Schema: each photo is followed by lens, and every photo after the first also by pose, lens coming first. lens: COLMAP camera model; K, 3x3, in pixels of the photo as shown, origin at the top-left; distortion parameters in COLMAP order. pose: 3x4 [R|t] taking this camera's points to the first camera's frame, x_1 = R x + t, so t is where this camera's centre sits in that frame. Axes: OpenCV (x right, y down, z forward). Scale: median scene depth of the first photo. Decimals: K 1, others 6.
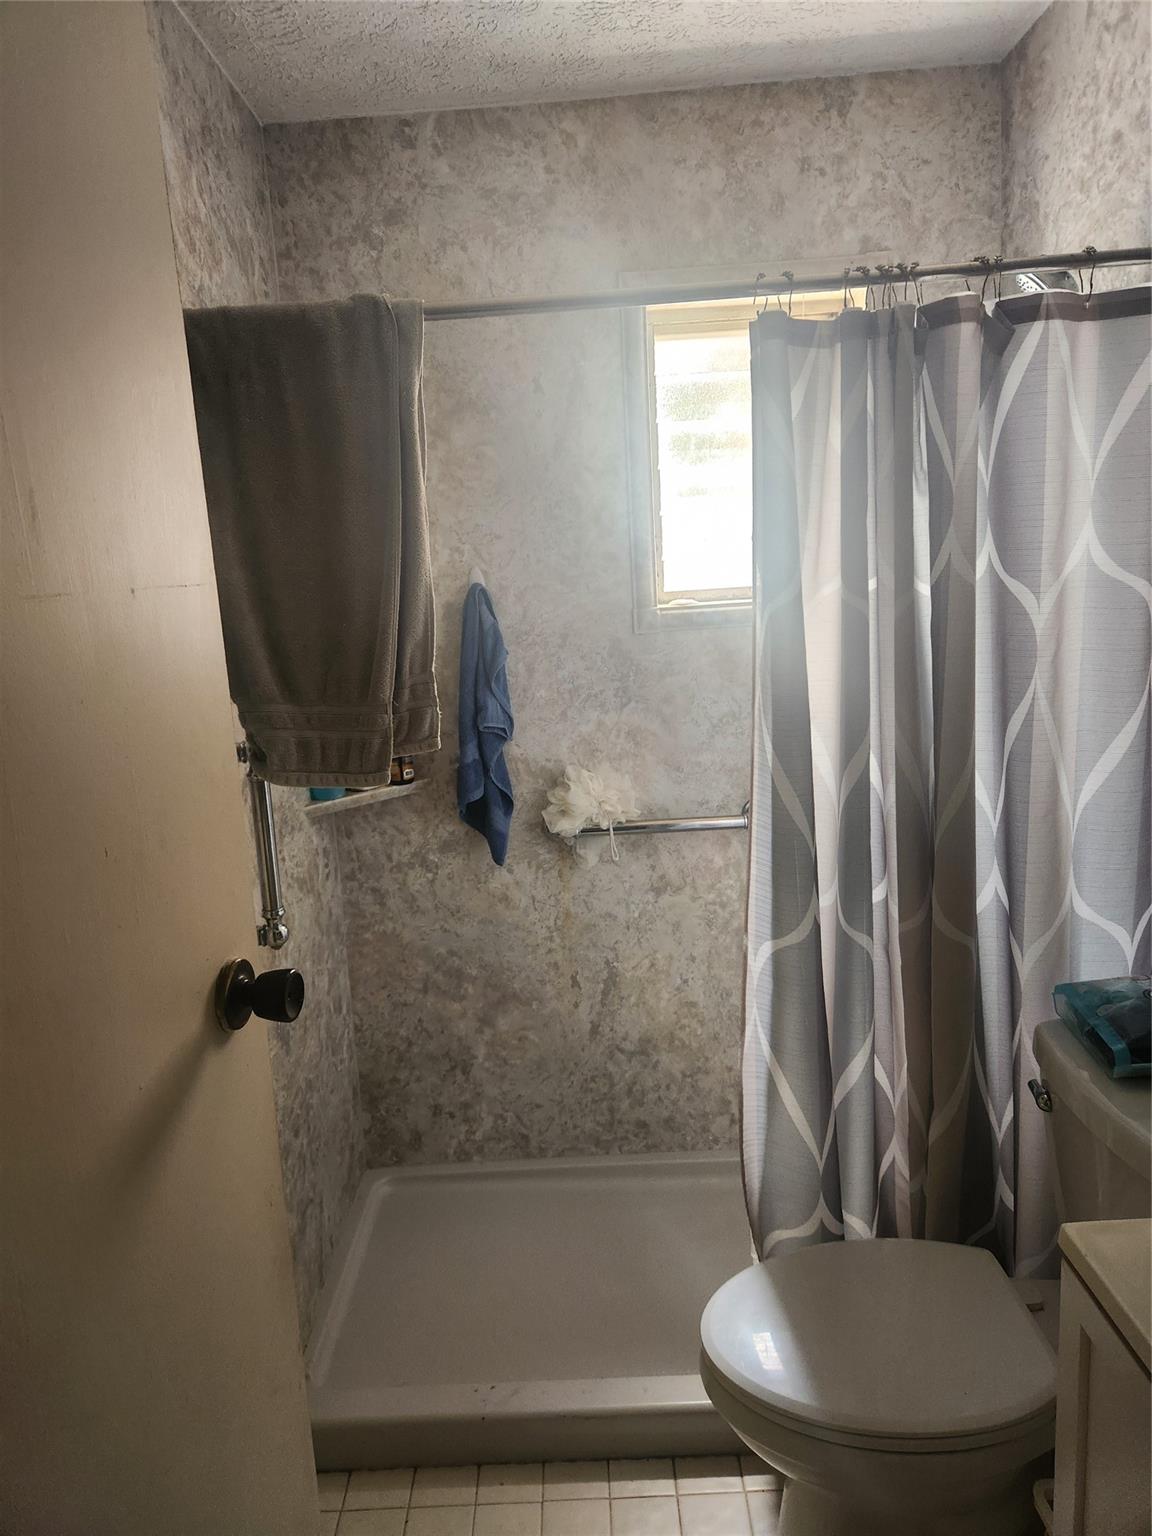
lens RADIAL K [[1012.1, 0, 575.7], [0, 1012.1, 745.7], [0, 0, 1]] dist [0.064269, -0.055737]
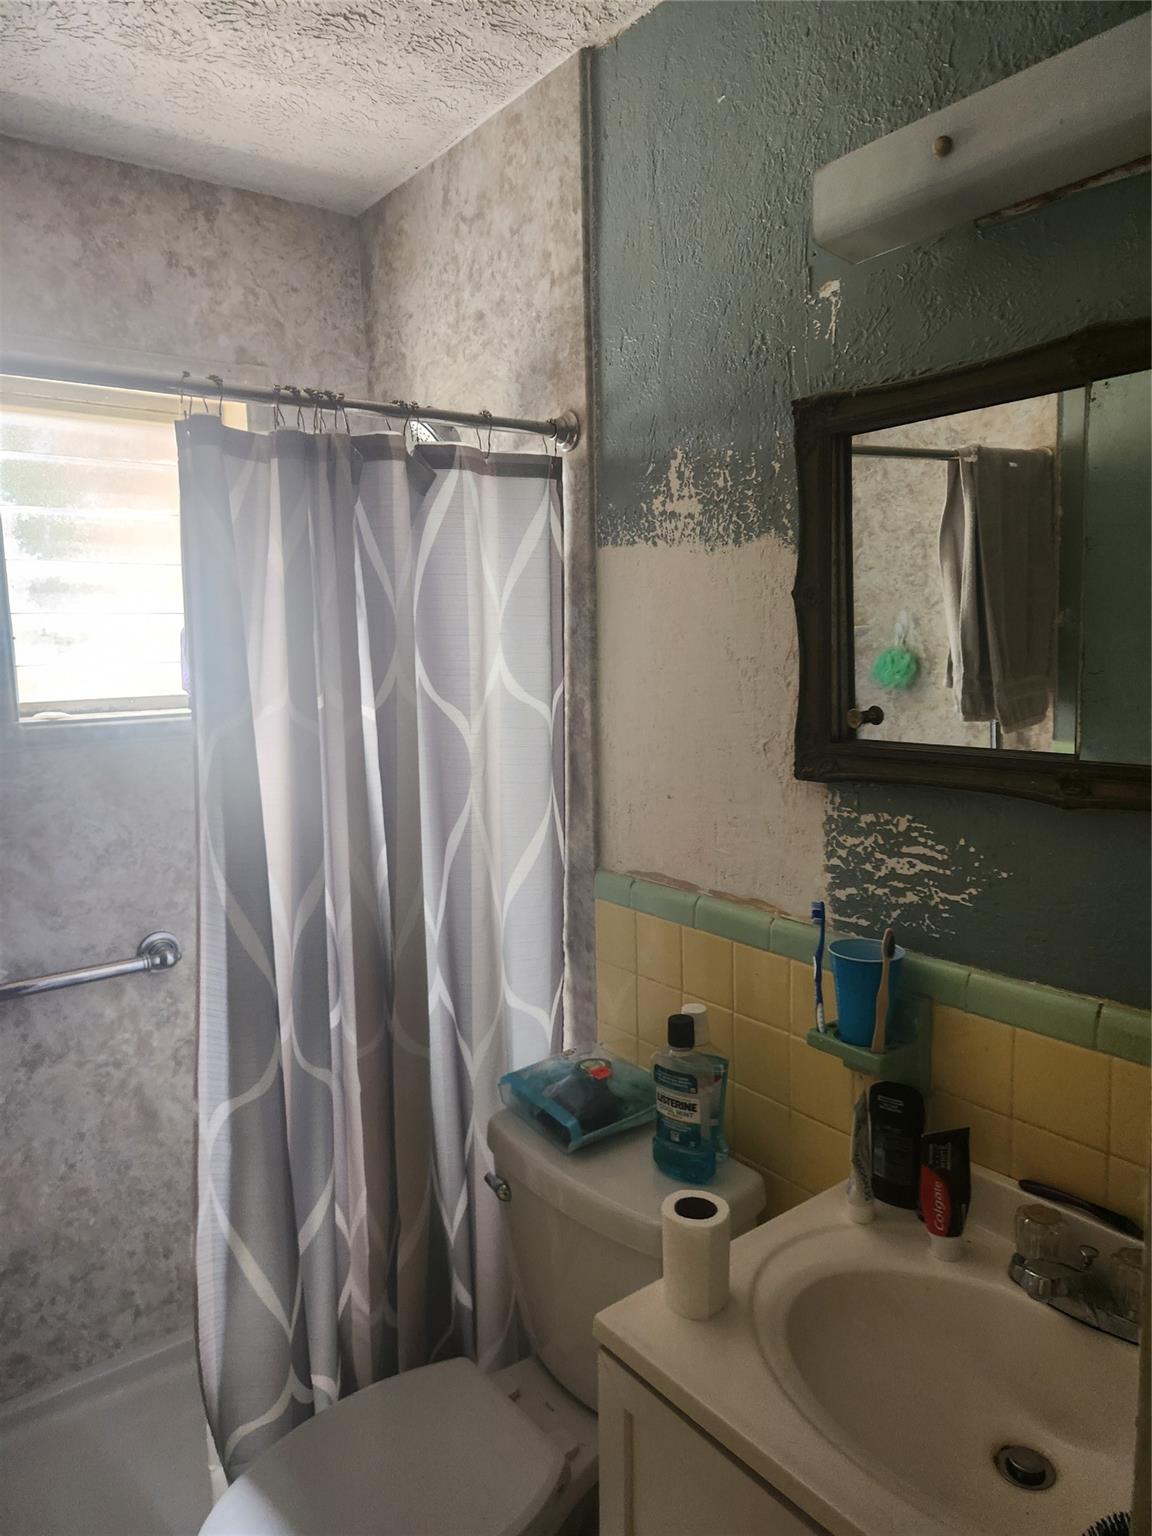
lens RADIAL K [[1017.4, 0, 576.0], [0, 1017.4, 768.0], [0, 0, 1]] dist [0.054716, -0.052184]
pose [[0.785612, -0.040194, 0.617413, -0.091751], [0.082870, 0.995732, -0.040623, -0.029683], [-0.613145, 0.083079, 0.785590, 0.066254]]
